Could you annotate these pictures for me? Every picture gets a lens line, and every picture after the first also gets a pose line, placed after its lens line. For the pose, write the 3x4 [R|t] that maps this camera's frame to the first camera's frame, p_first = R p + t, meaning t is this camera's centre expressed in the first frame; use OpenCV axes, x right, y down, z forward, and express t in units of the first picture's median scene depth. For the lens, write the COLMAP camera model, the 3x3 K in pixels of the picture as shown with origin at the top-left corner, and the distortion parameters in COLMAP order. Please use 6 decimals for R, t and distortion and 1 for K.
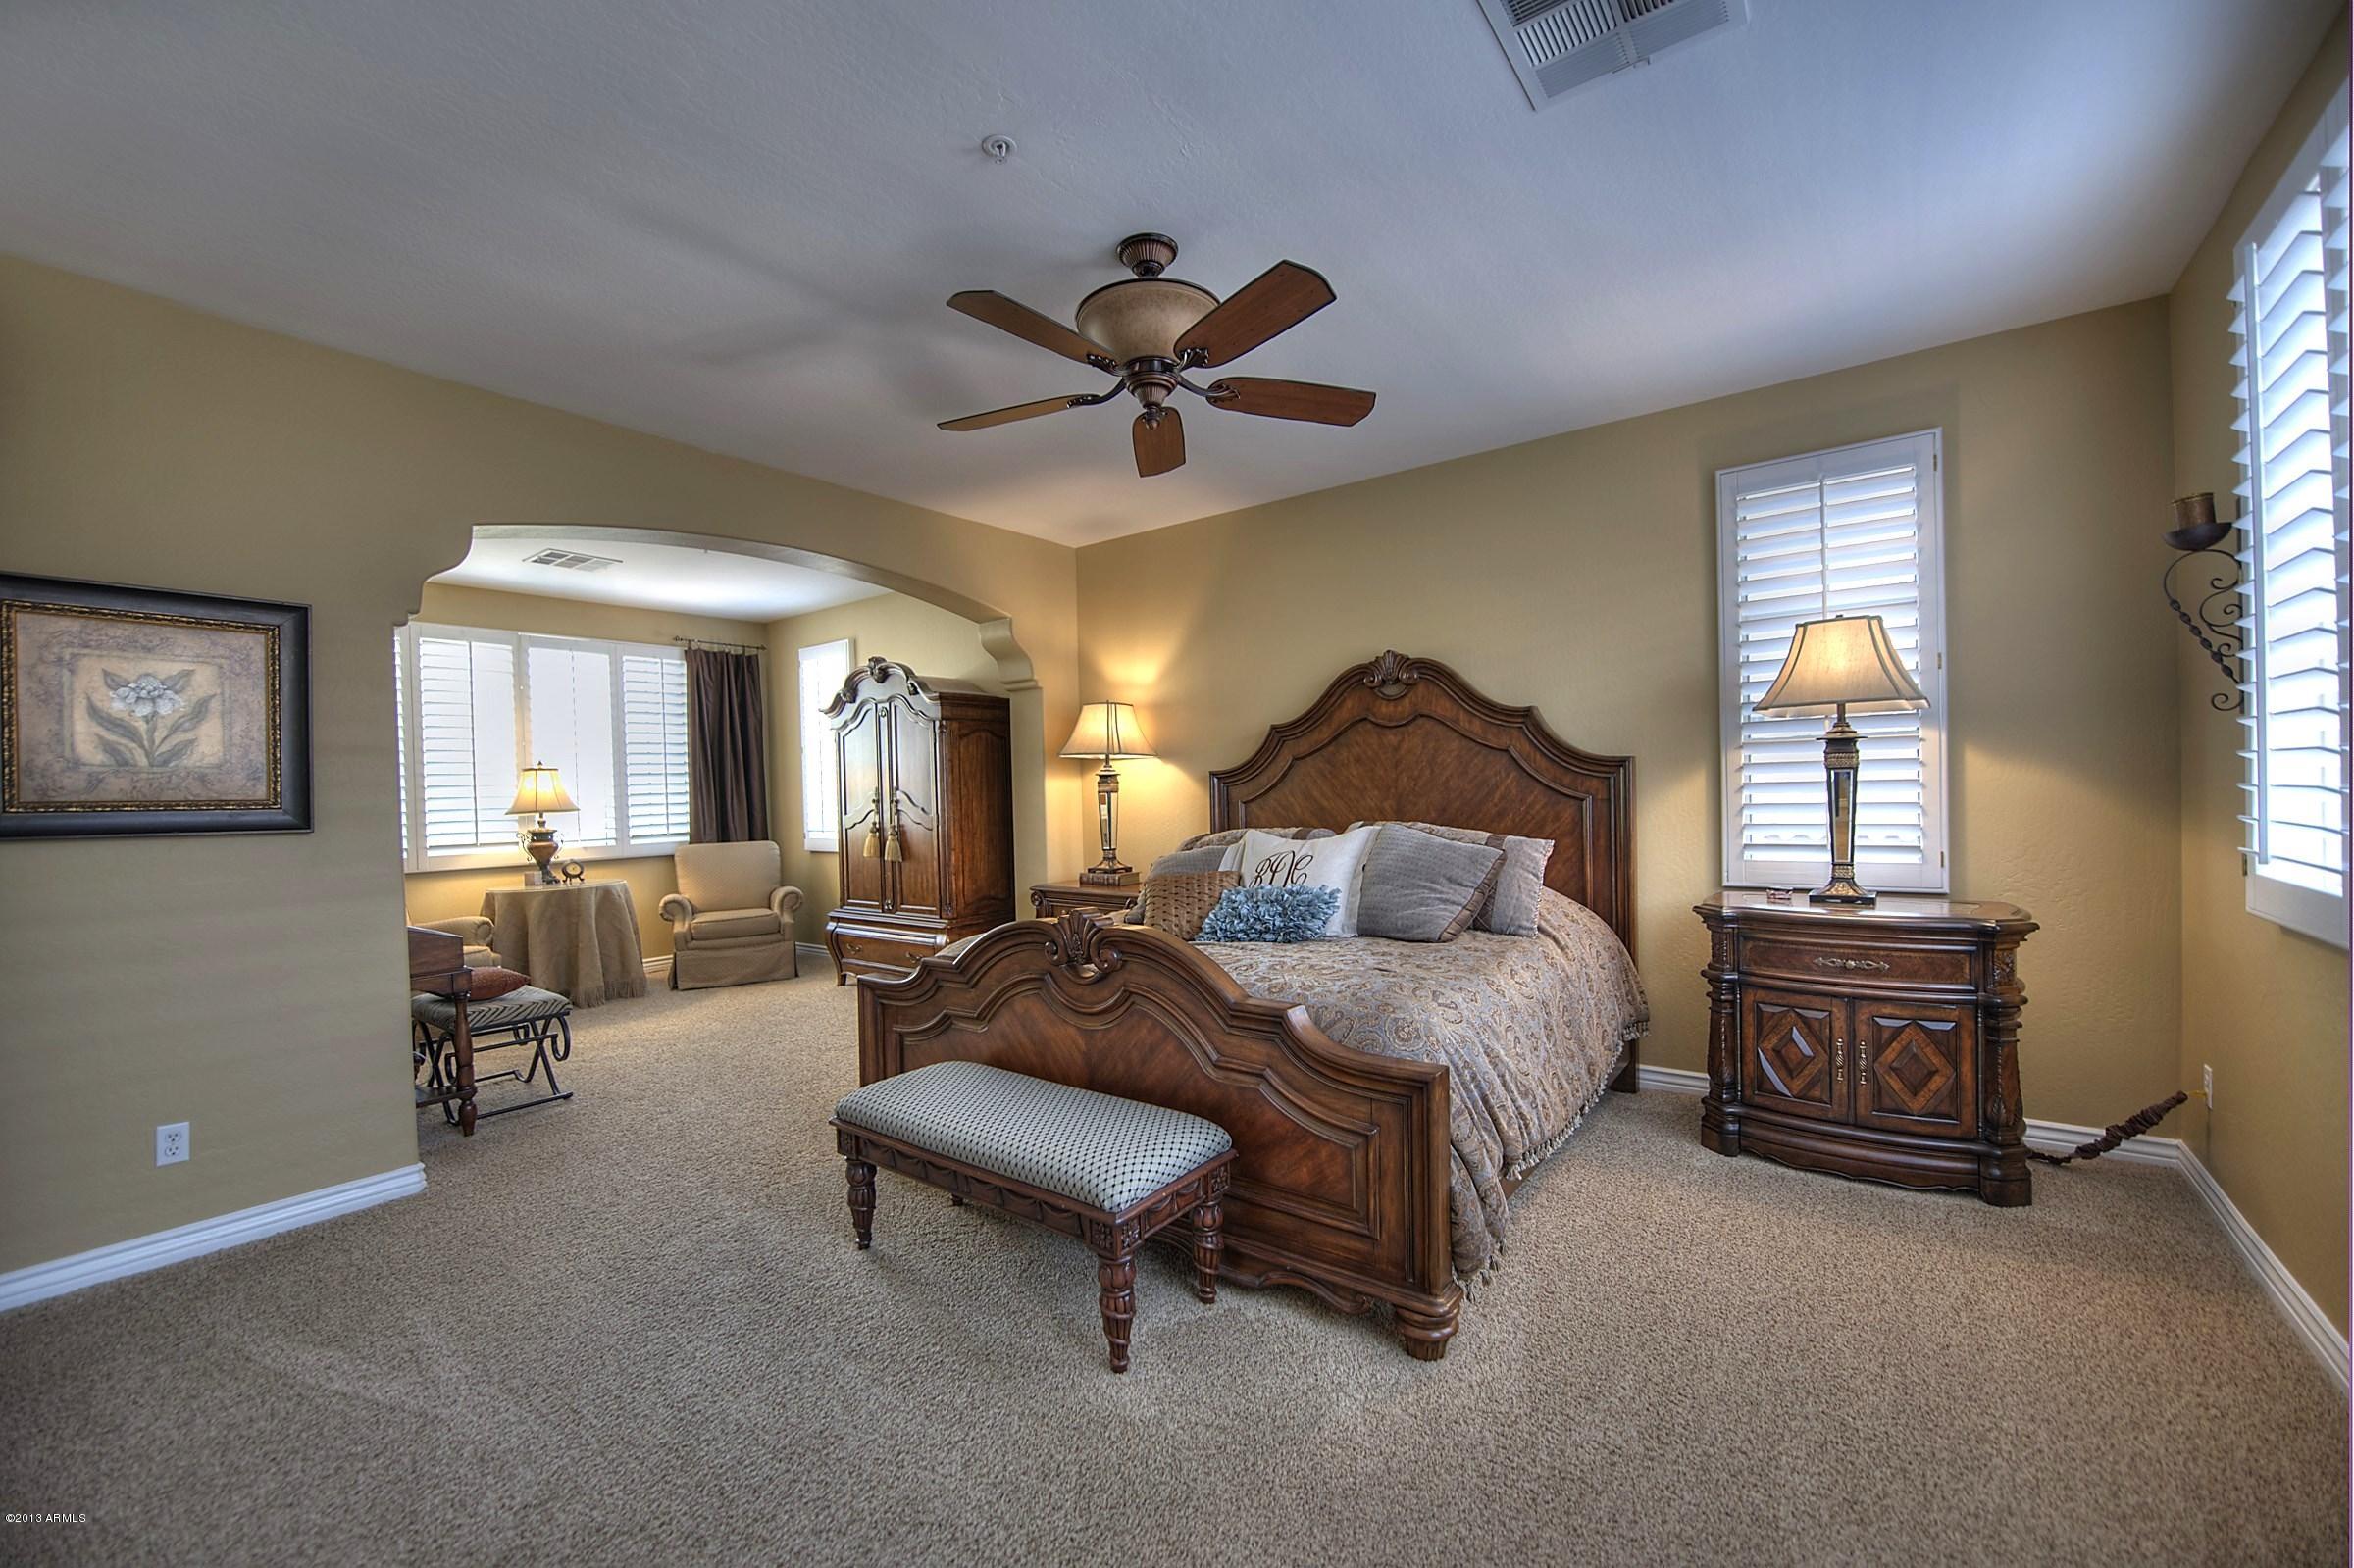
lens RADIAL K [[942.9, 0, 1156.1], [0, 942.9, 806.3], [0, 0, 1]] dist [-0.014465, -0.000587]
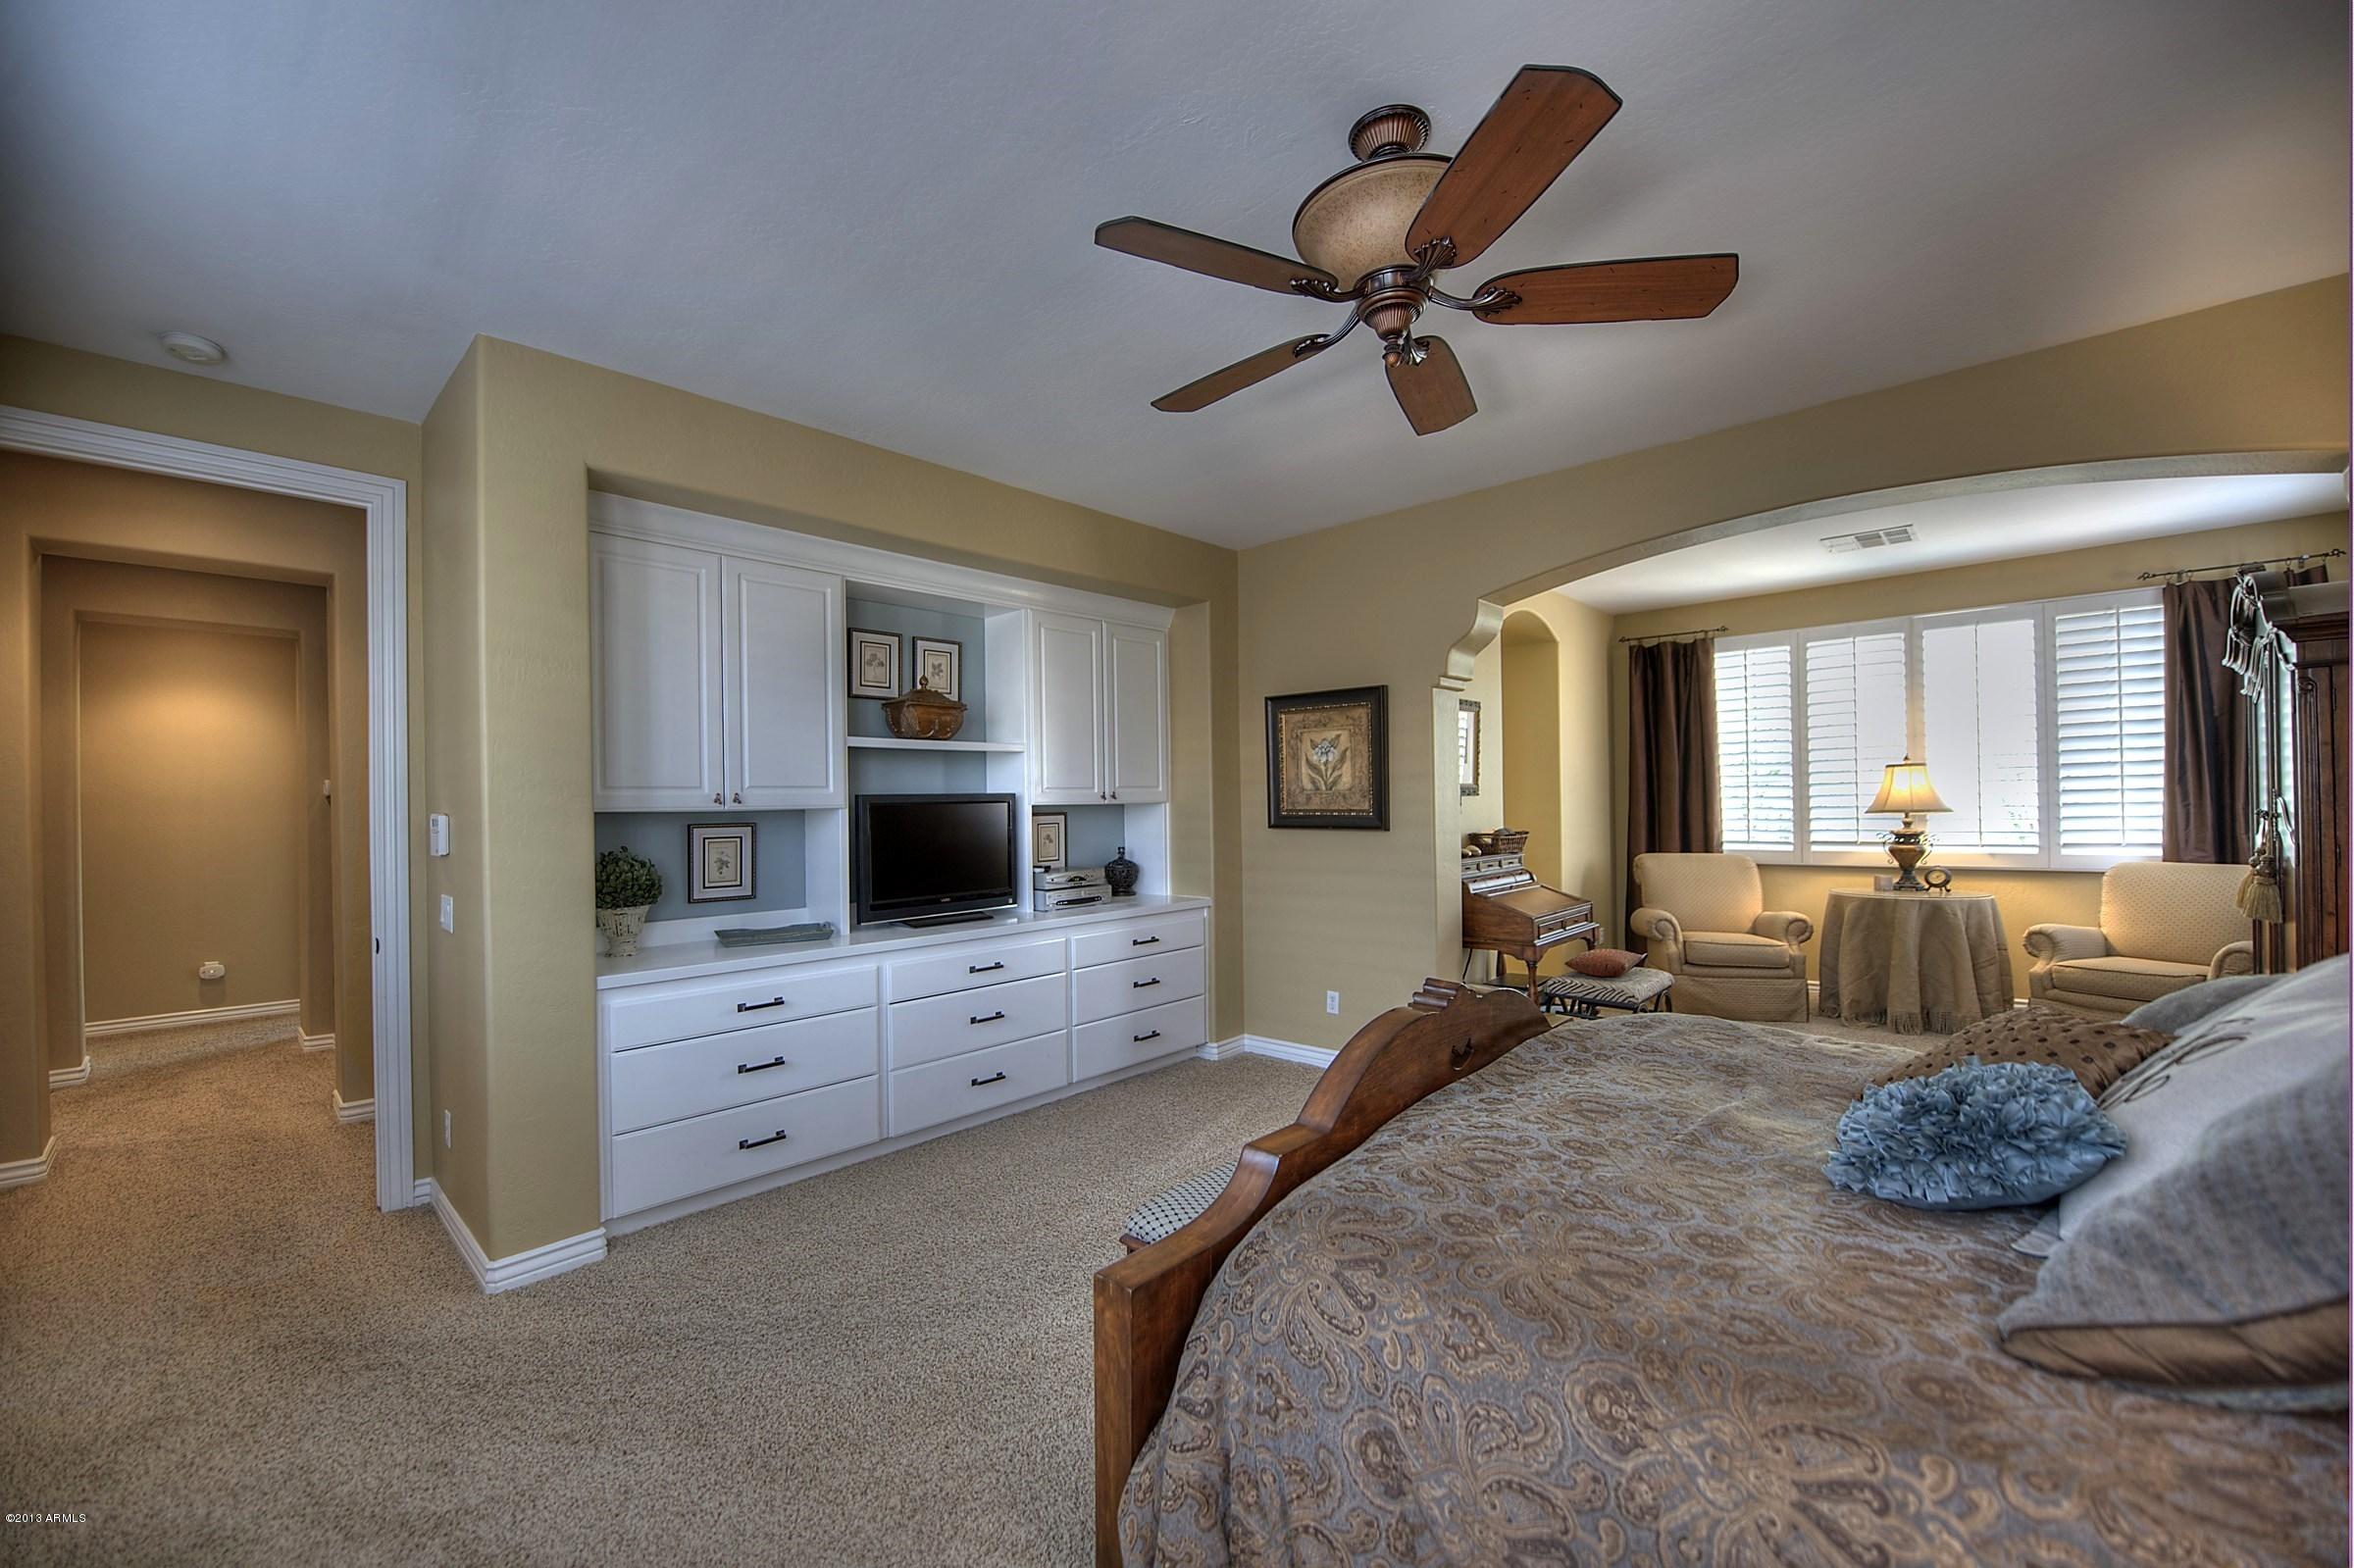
lens RADIAL K [[965.0, 0, 1164.6], [0, 965.0, 808.6], [0, 0, 1]] dist [-0.001747, -0.000214]
pose [[-0.066183, 0.028812, -0.997391, 0.338386], [0.002309, 0.999585, 0.028723, -0.026014], [0.997805, -0.000402, -0.066222, 0.340472]]
